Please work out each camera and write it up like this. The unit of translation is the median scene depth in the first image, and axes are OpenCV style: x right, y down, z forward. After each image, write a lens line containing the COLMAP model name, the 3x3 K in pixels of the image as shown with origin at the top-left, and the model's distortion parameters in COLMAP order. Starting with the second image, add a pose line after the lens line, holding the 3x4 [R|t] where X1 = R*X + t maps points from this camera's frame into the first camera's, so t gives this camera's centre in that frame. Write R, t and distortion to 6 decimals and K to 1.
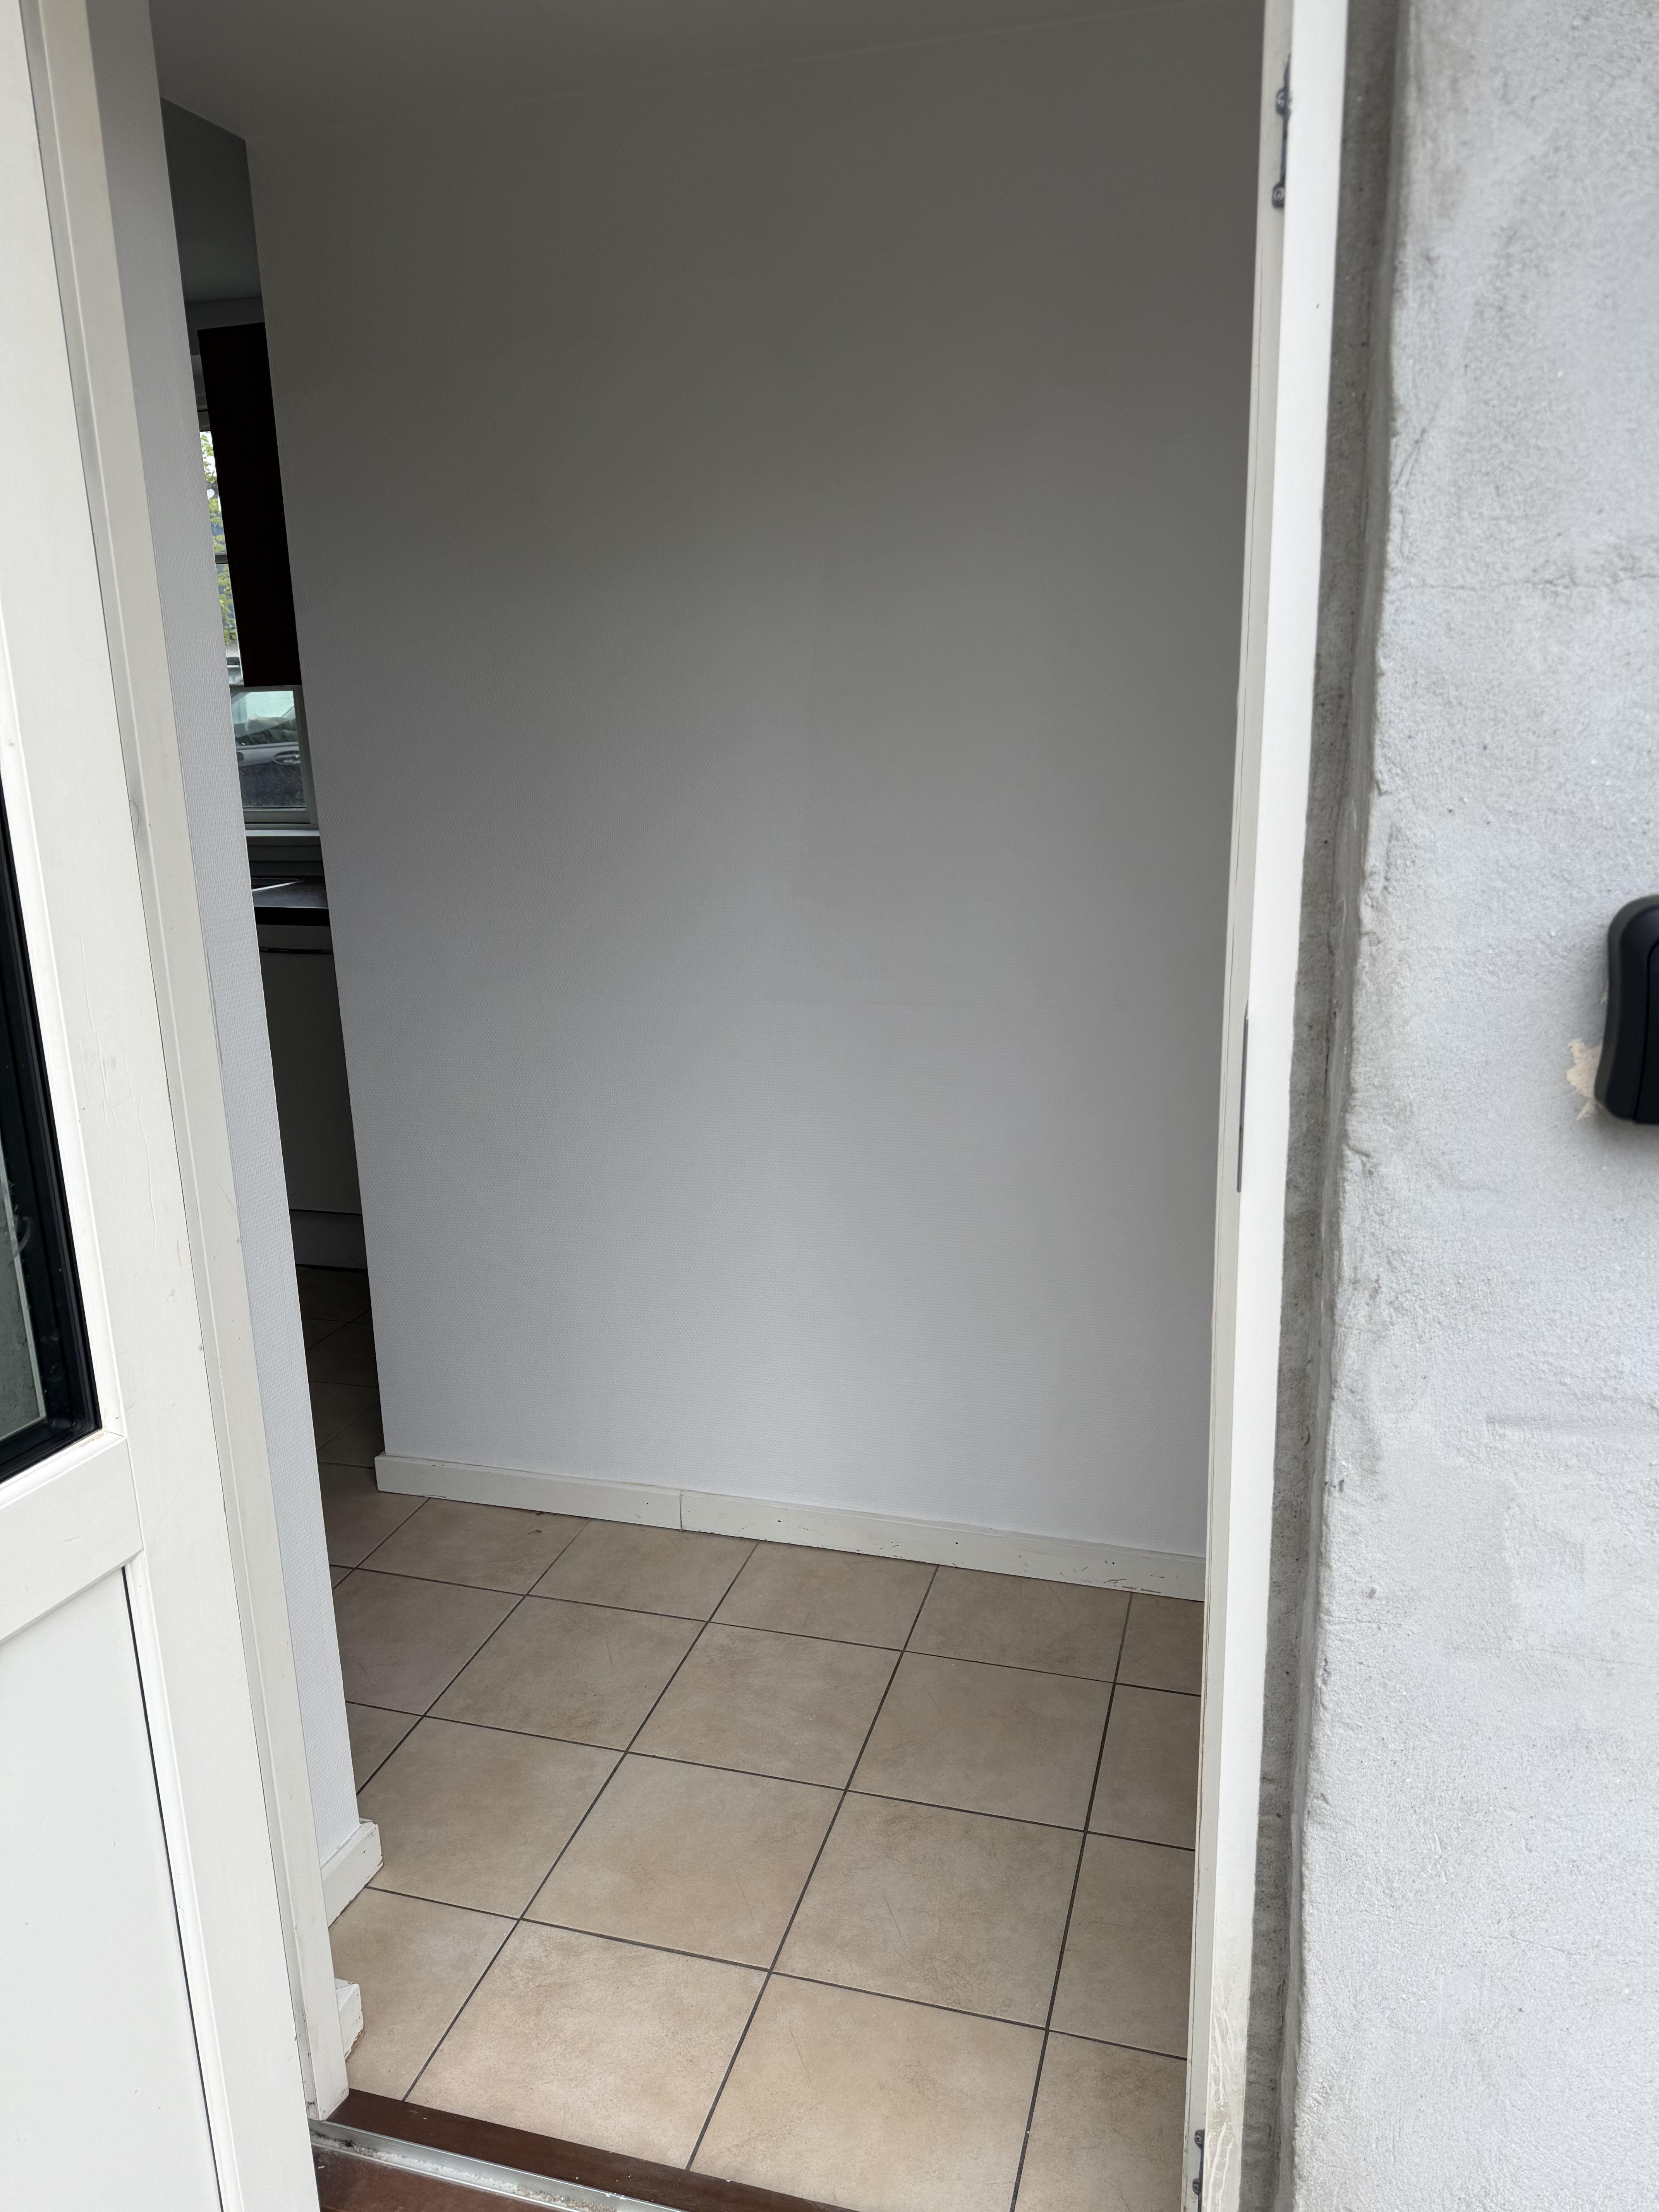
lens RADIAL K [[1581.6, 0, 832.2], [0, 1581.6, 1102.4], [0, 0, 1]] dist [0.005471, -0.000631]
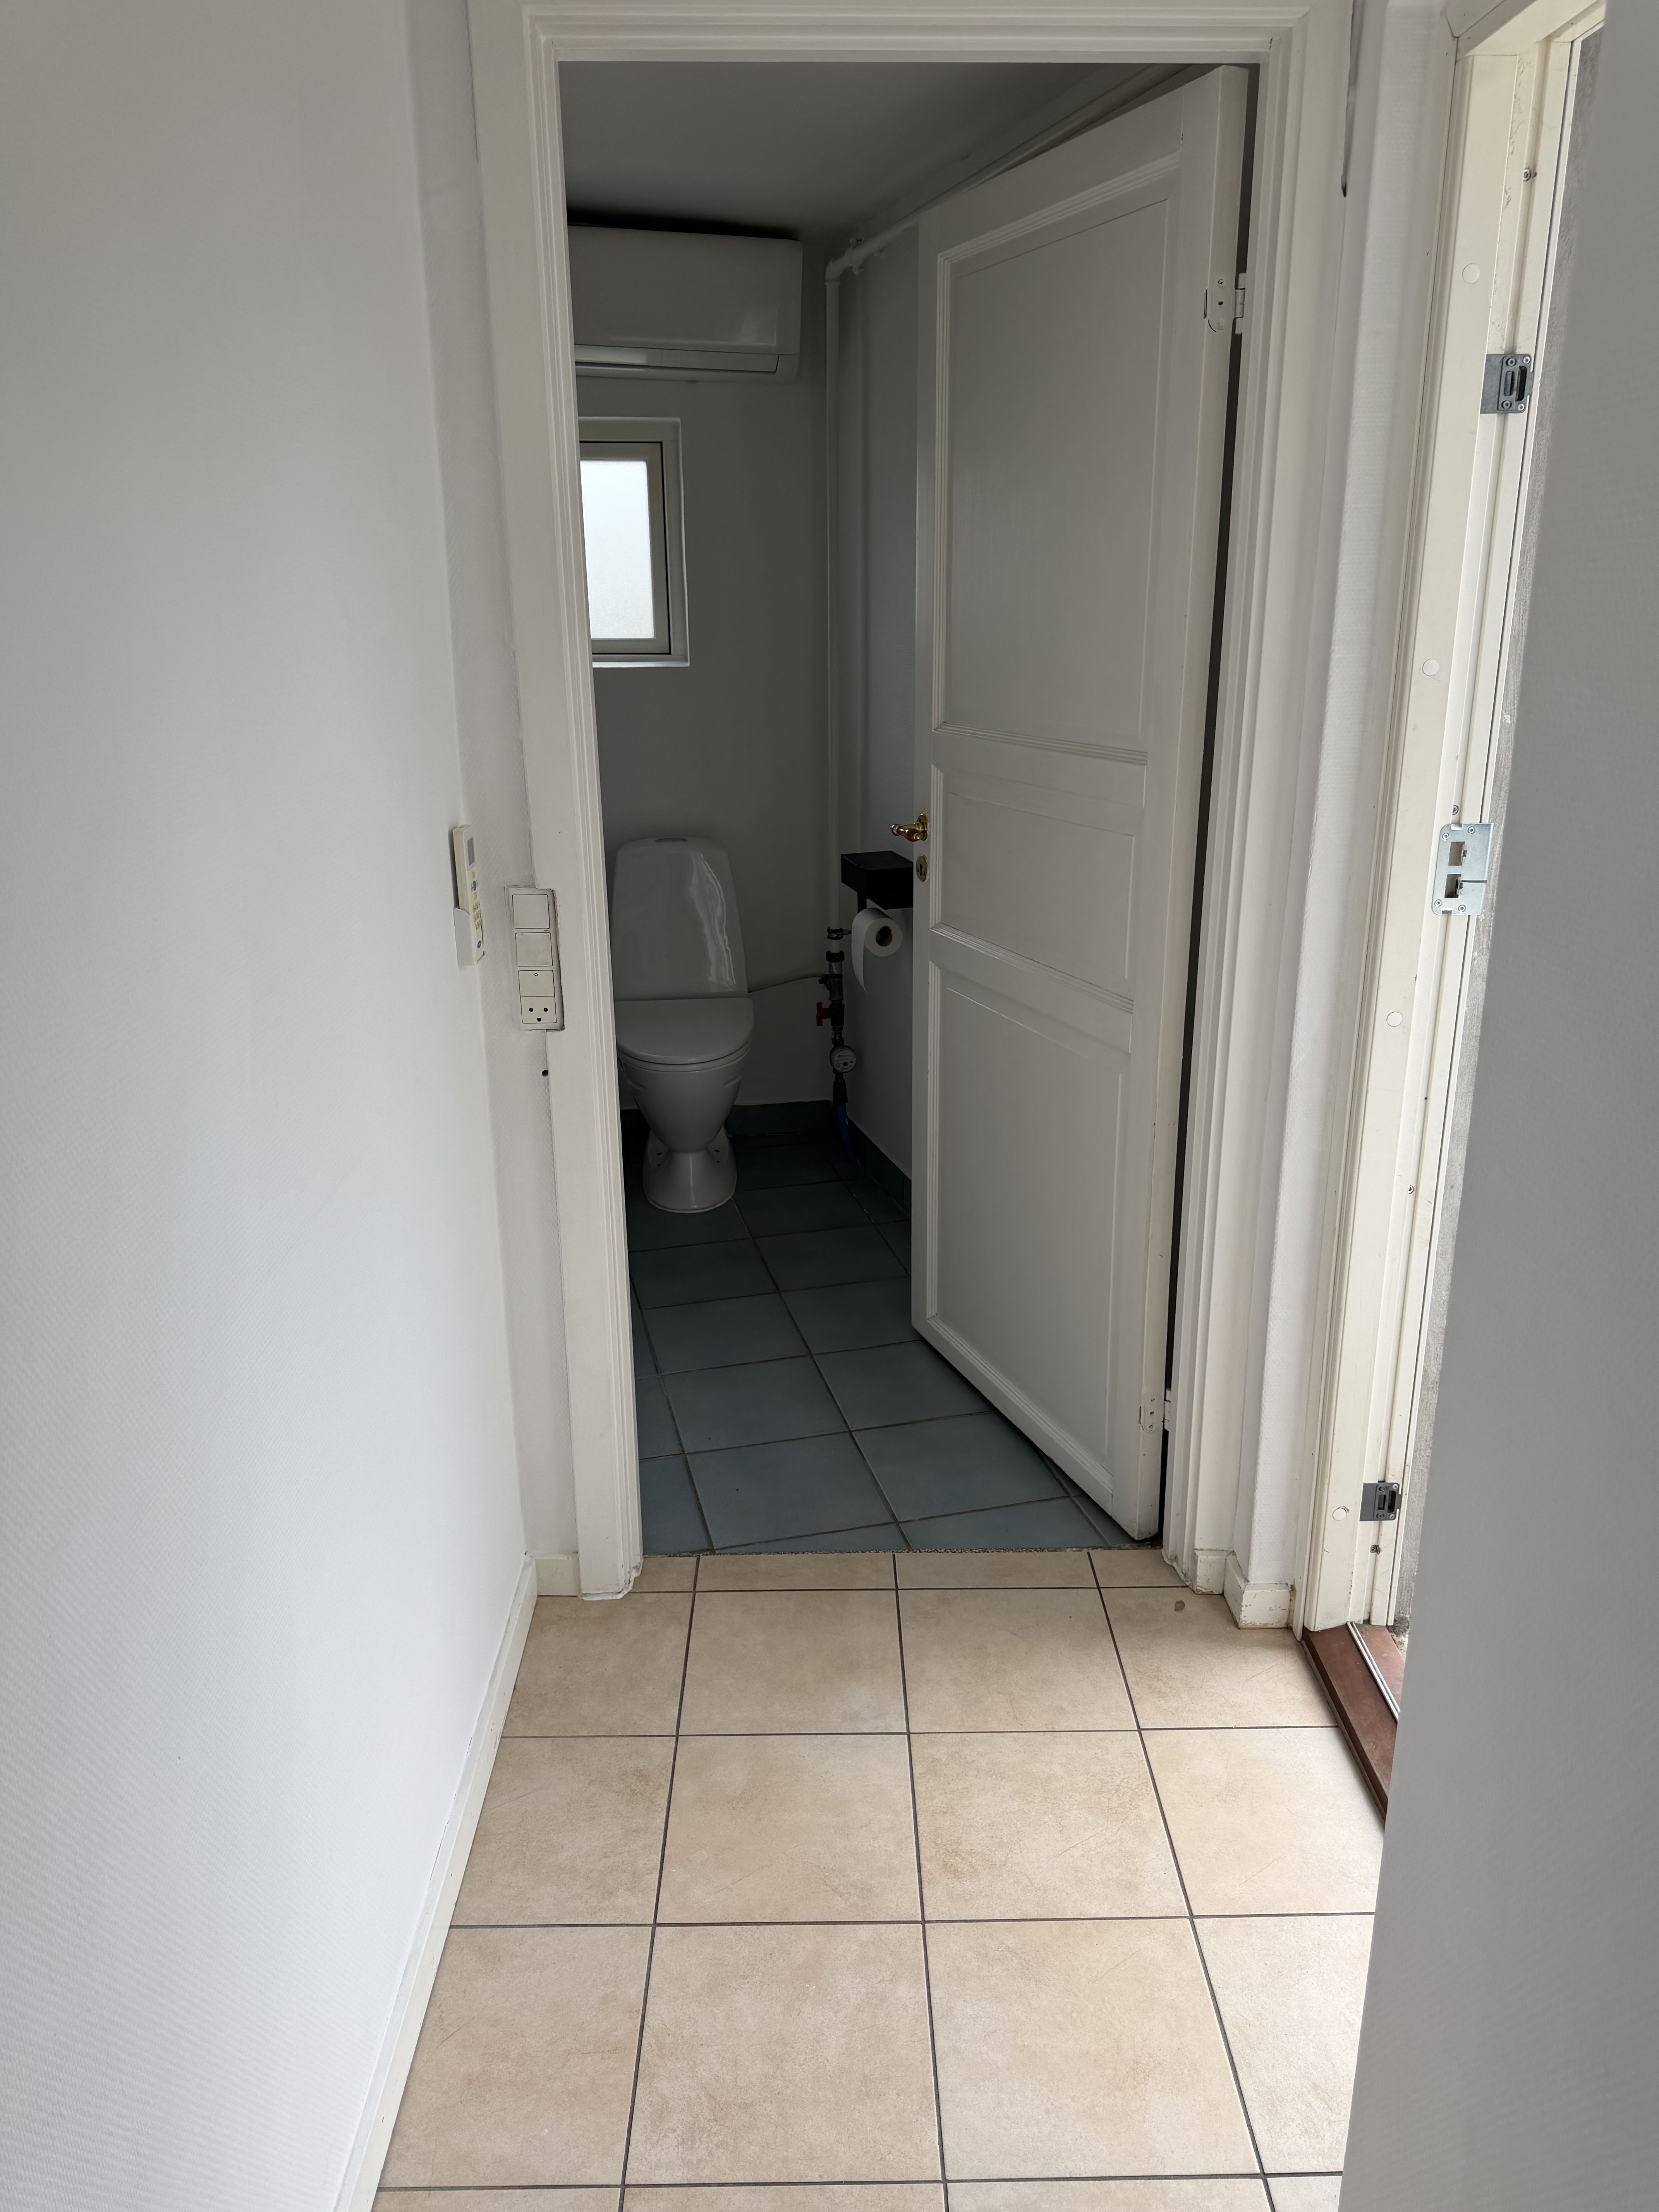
lens RADIAL K [[1581.6, 0, 833.4], [0, 1581.6, 1105.6], [0, 0, 1]] dist [0.005471, -0.000631]
pose [[-0.286257, -0.285461, 0.914641, -0.683107], [0.268505, 0.892441, 0.362567, -0.322221], [-0.919762, 0.349373, -0.178820, 1.082583]]
